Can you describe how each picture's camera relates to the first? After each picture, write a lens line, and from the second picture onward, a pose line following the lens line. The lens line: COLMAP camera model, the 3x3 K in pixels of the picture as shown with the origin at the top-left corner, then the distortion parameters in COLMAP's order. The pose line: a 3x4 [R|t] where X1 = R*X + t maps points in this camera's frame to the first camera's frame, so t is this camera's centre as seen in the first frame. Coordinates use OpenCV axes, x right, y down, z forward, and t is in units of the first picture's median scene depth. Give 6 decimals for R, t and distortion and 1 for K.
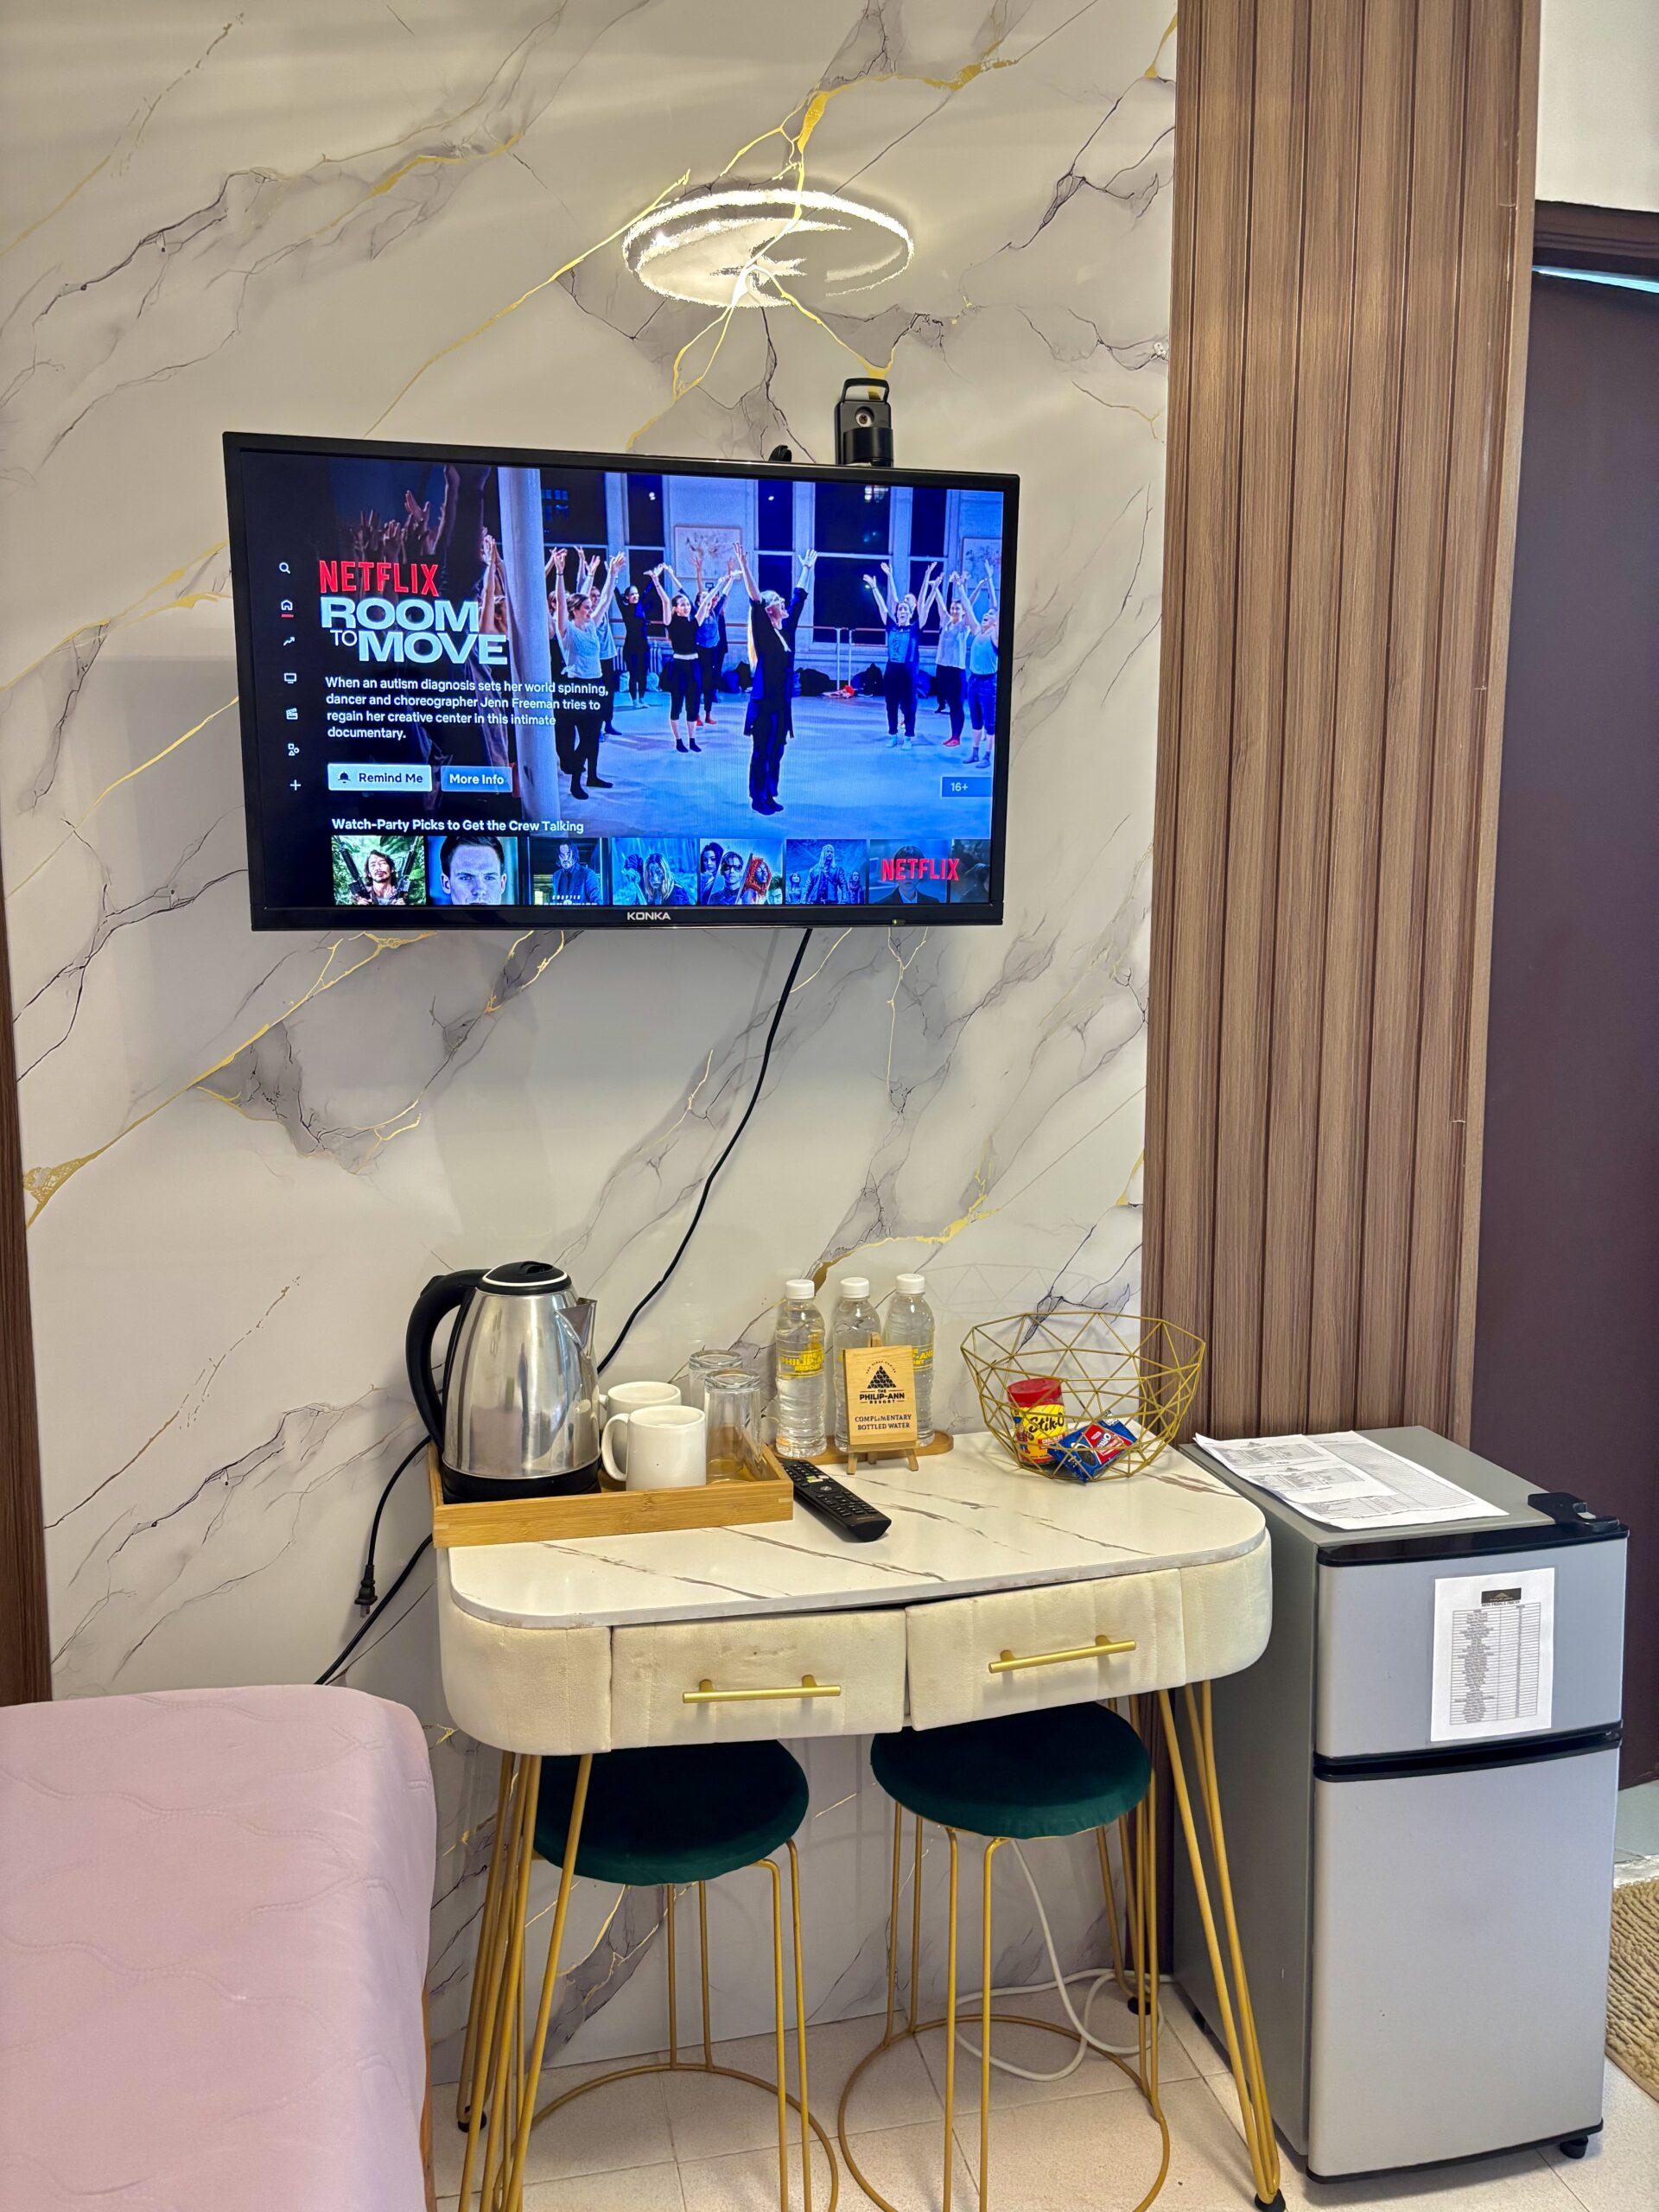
lens RADIAL K [[1659.0, 0, 818.7], [0, 1659.0, 1101.1], [0, 0, 1]] dist [0.018645, -0.001799]
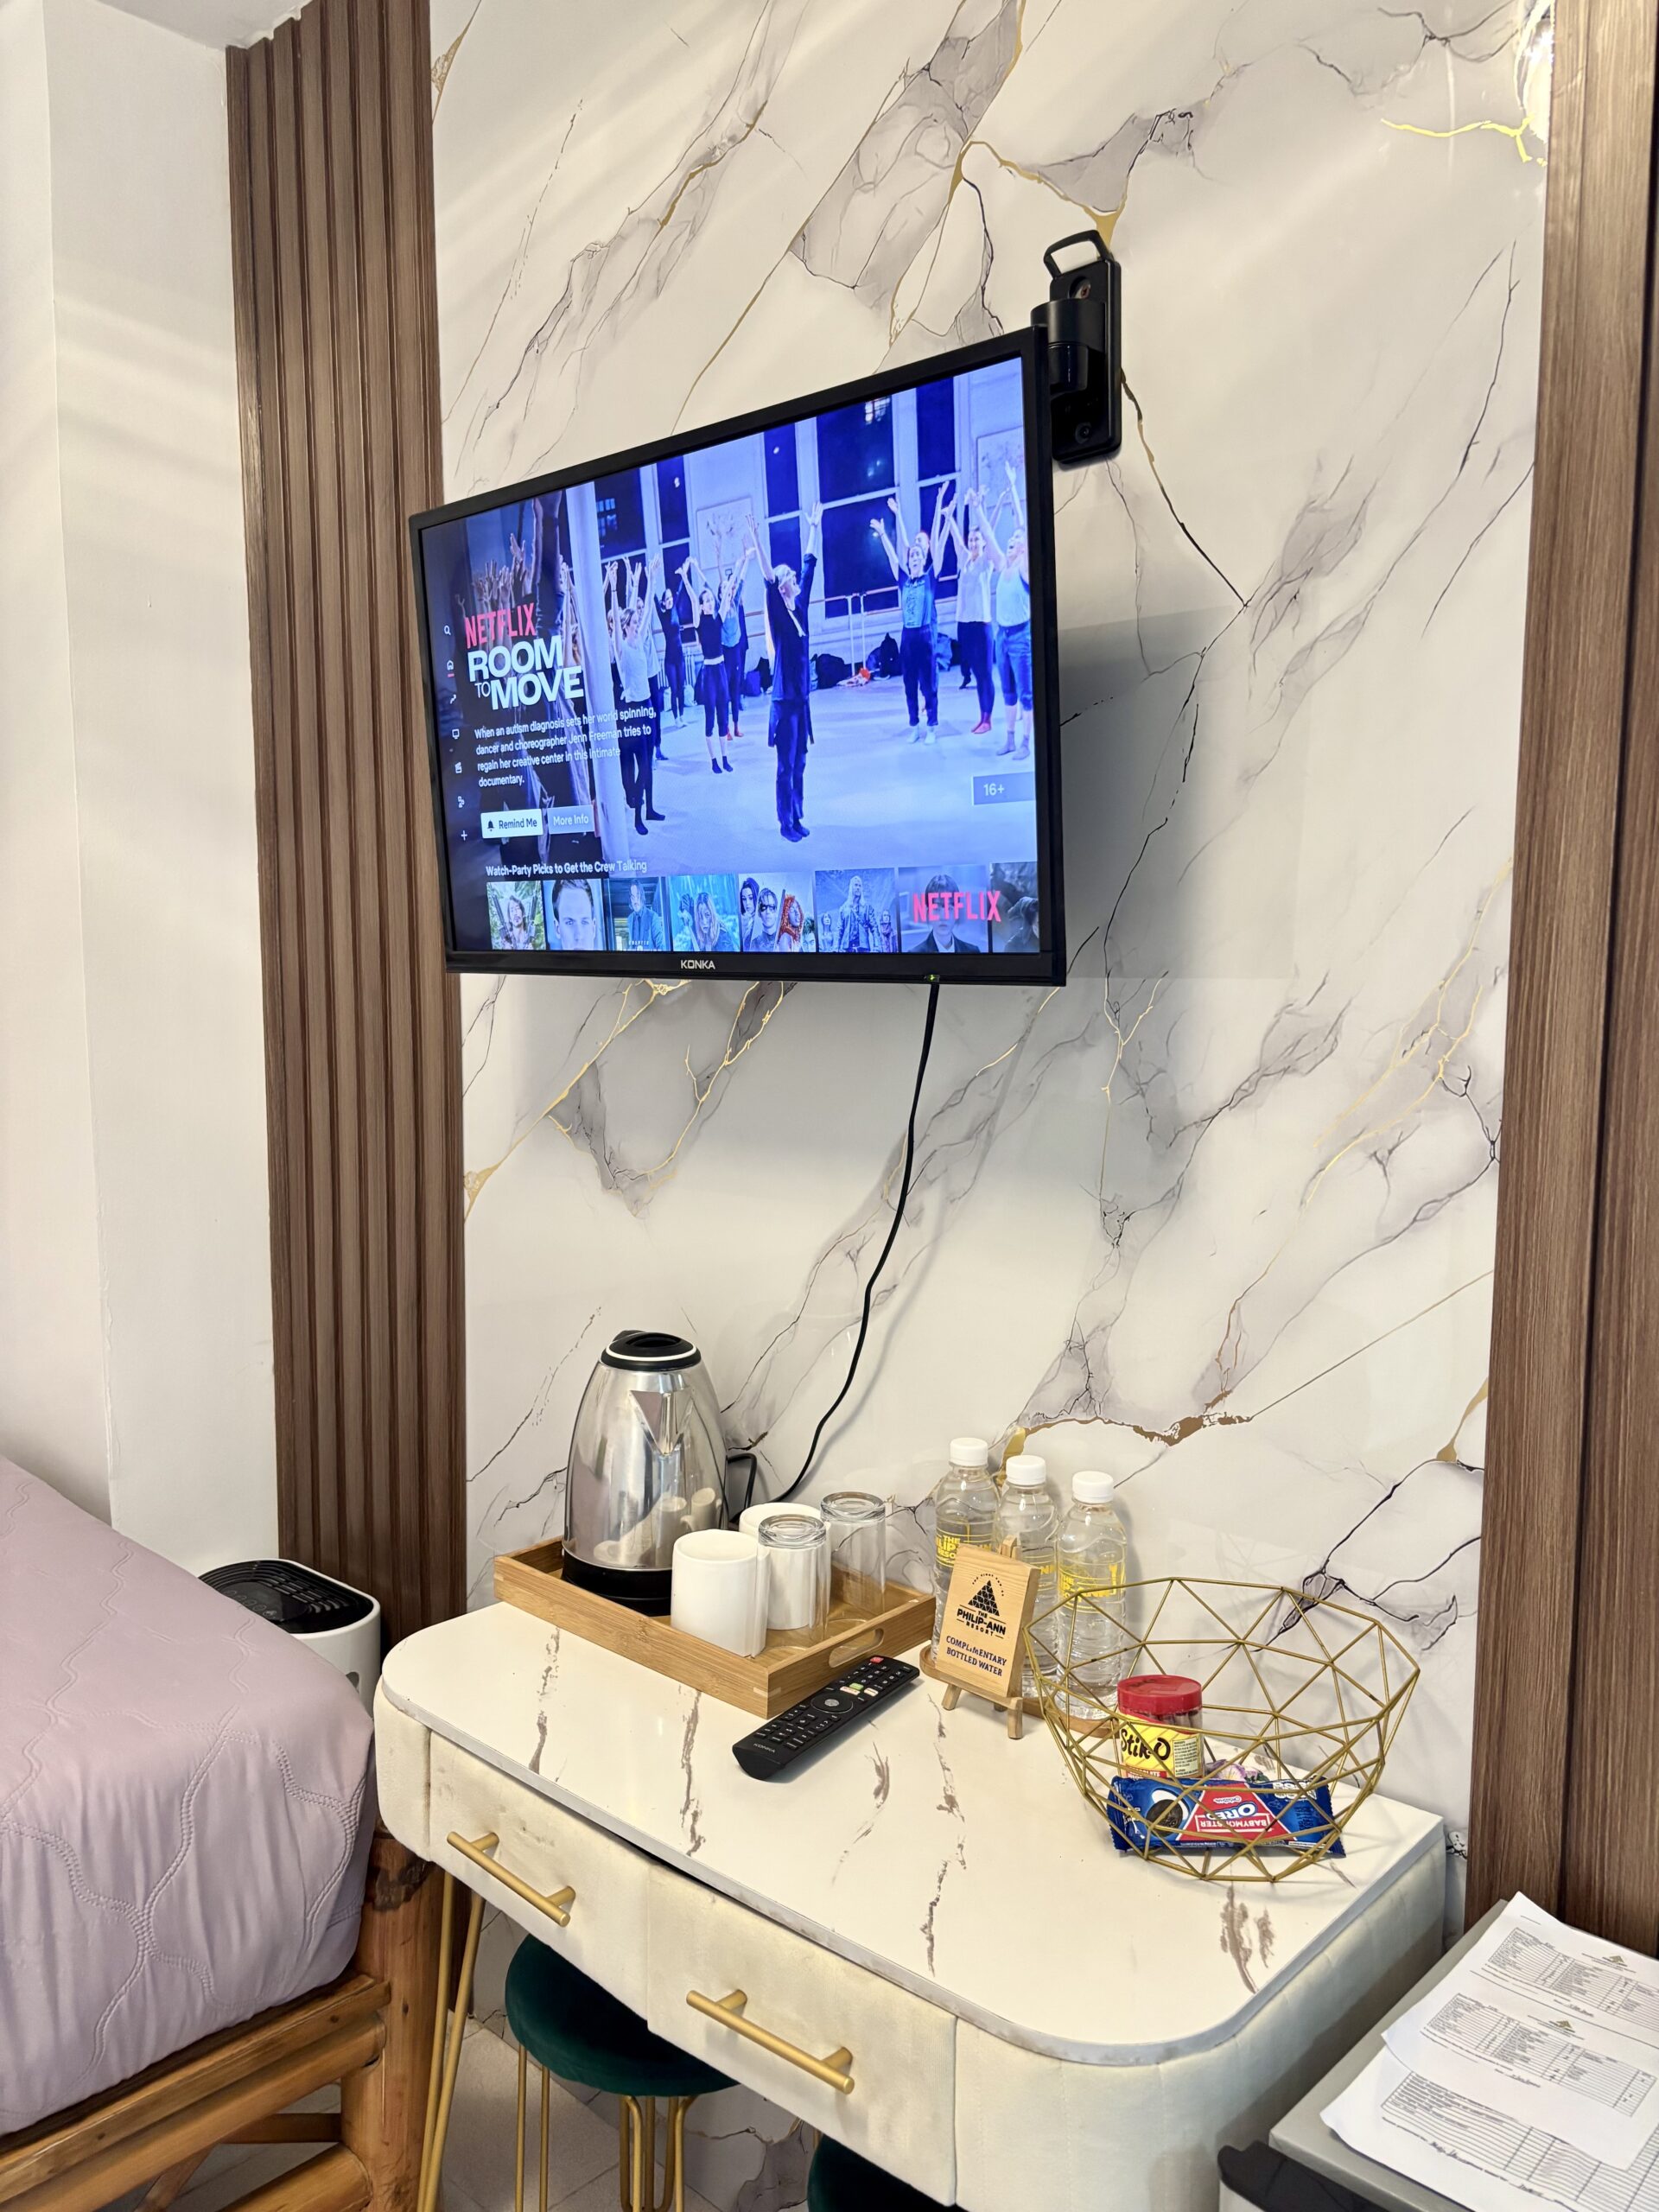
lens RADIAL K [[1687.4, 0, 829.5], [0, 1687.4, 1106.0], [0, 0, 1]] dist [0.048643, -0.051232]
pose [[0.559615, 0.083686, -0.824517, 0.681723], [-0.106148, 0.993932, 0.028837, -0.071938], [0.821927, 0.071384, 0.565102, 0.571037]]
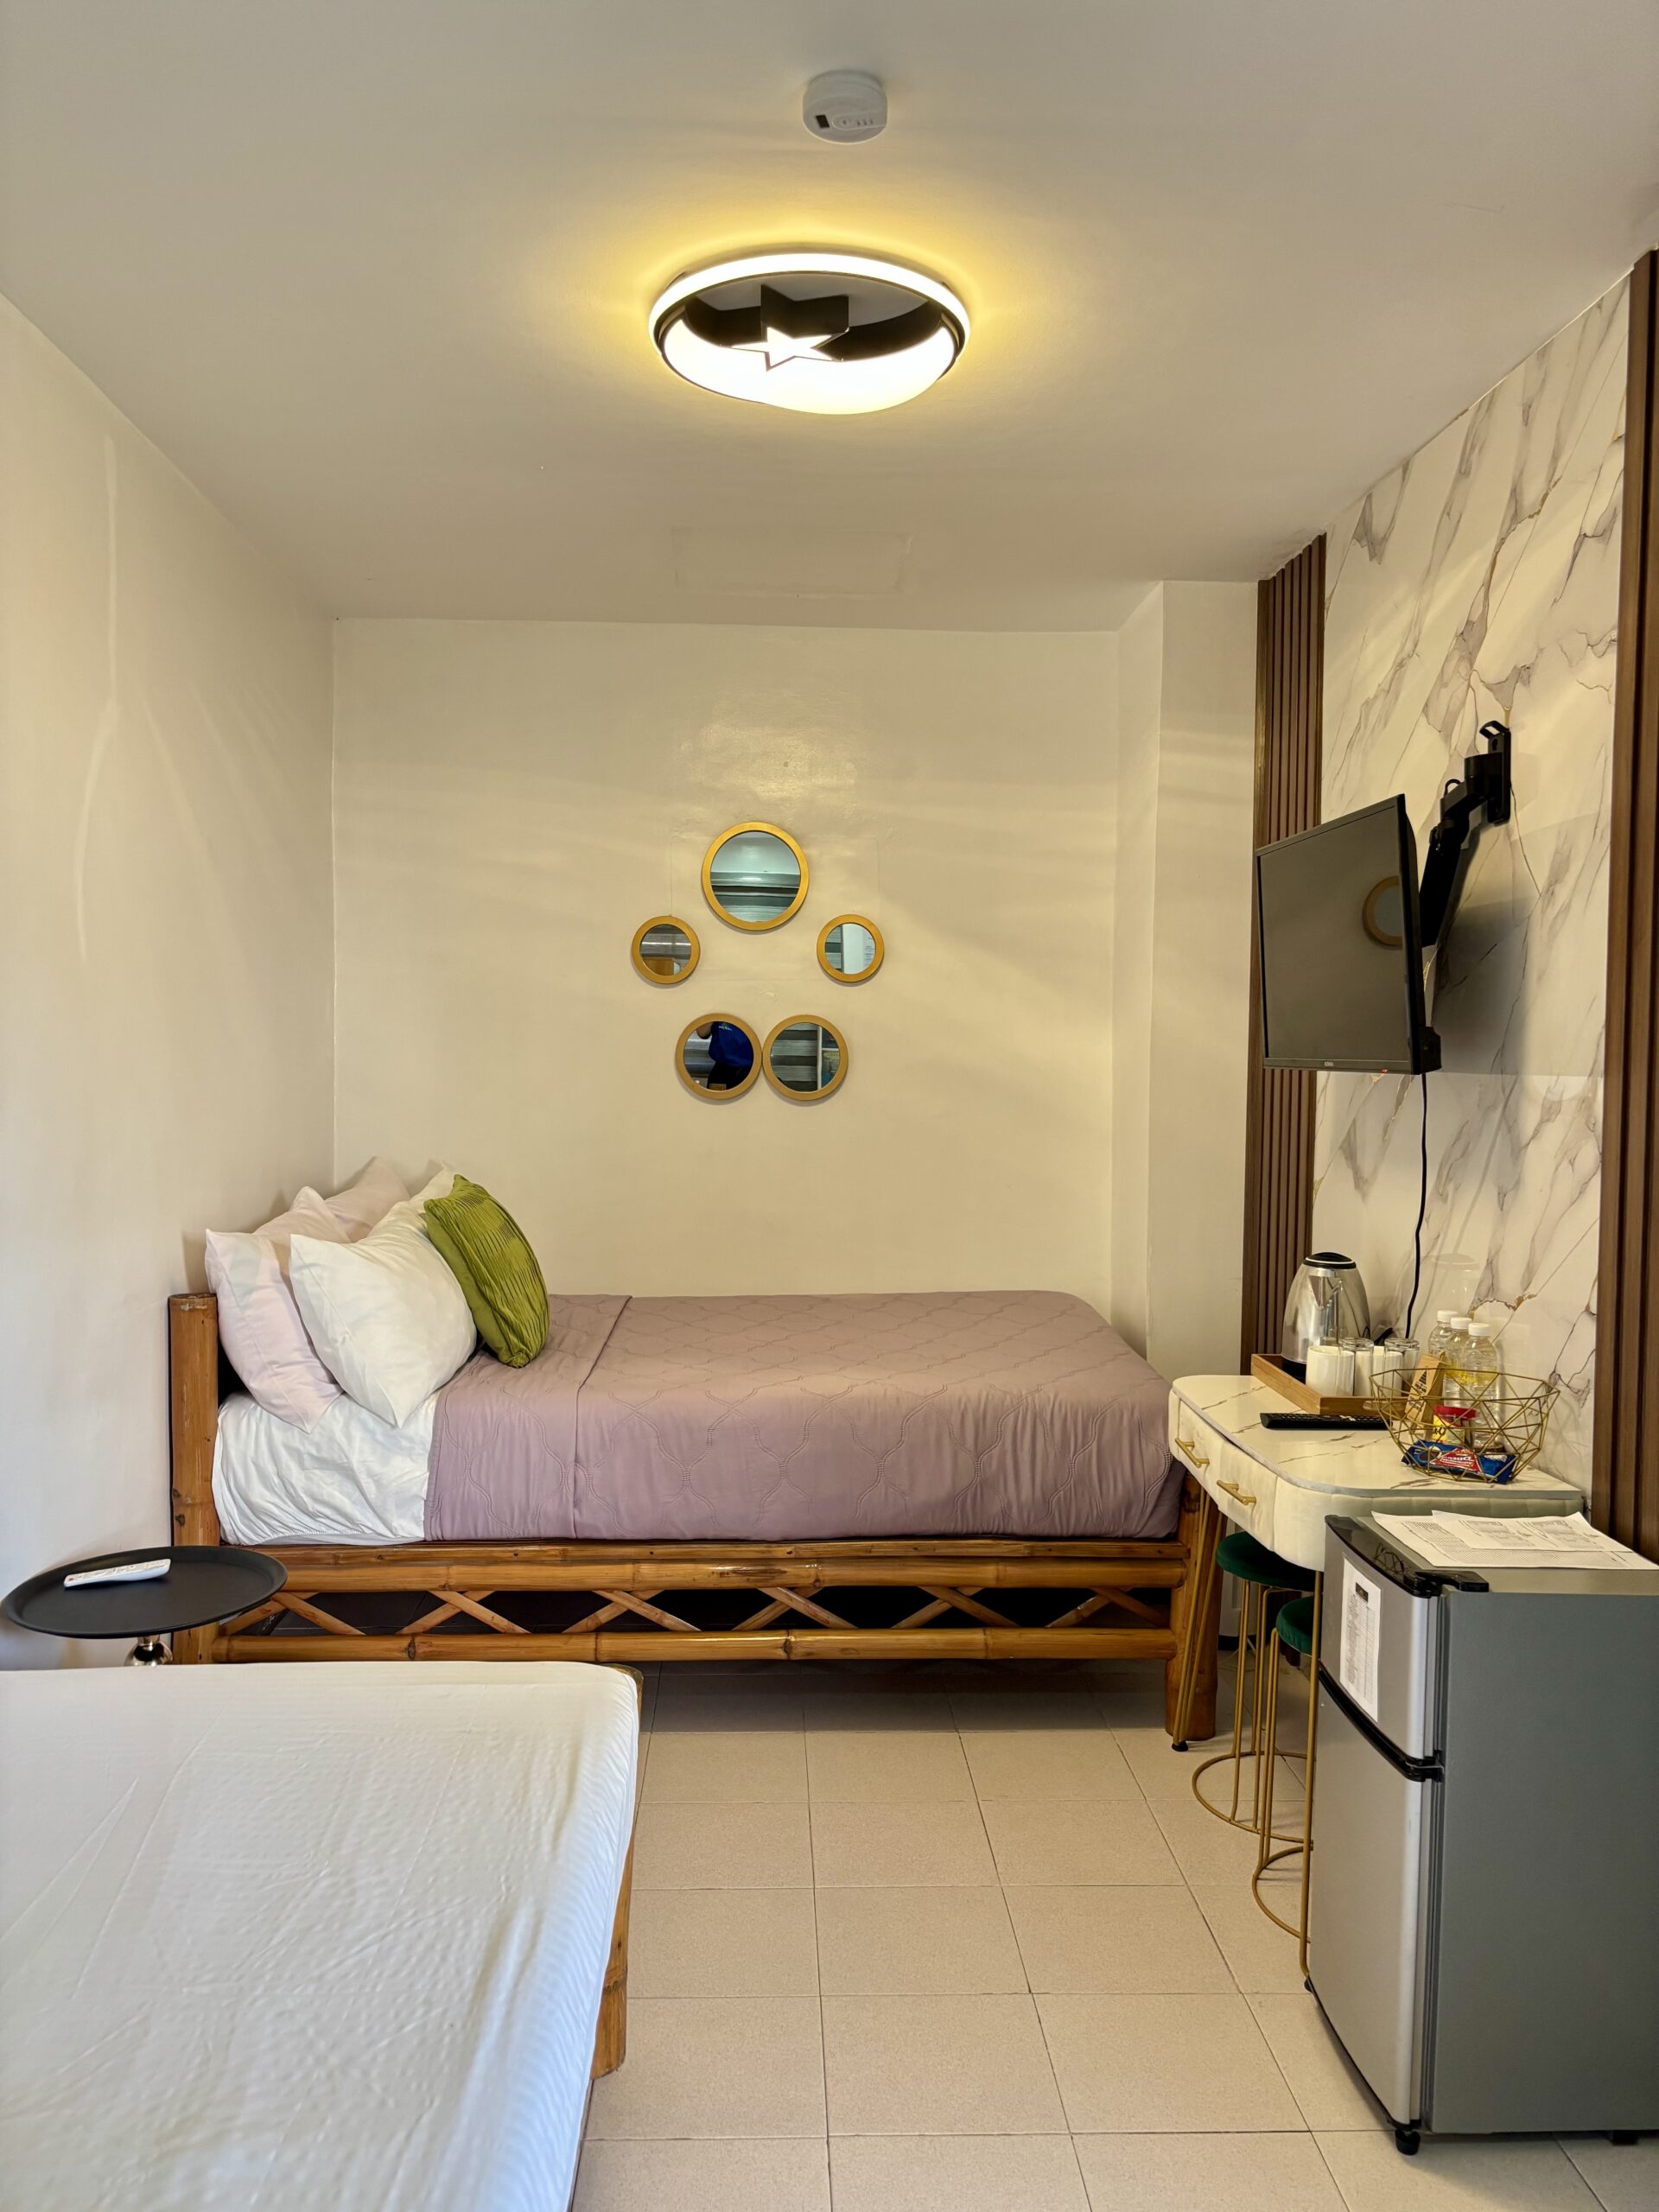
lens RADIAL K [[1687.4, 0, 829.5], [0, 1687.4, 1106.0], [0, 0, 1]] dist [0.048643, -0.051232]
pose [[-0.170326, 0.033110, -0.984831, 1.854852], [-0.144948, 0.987722, 0.058275, -0.096949], [0.974669, 0.152675, -0.163436, 0.790207]]
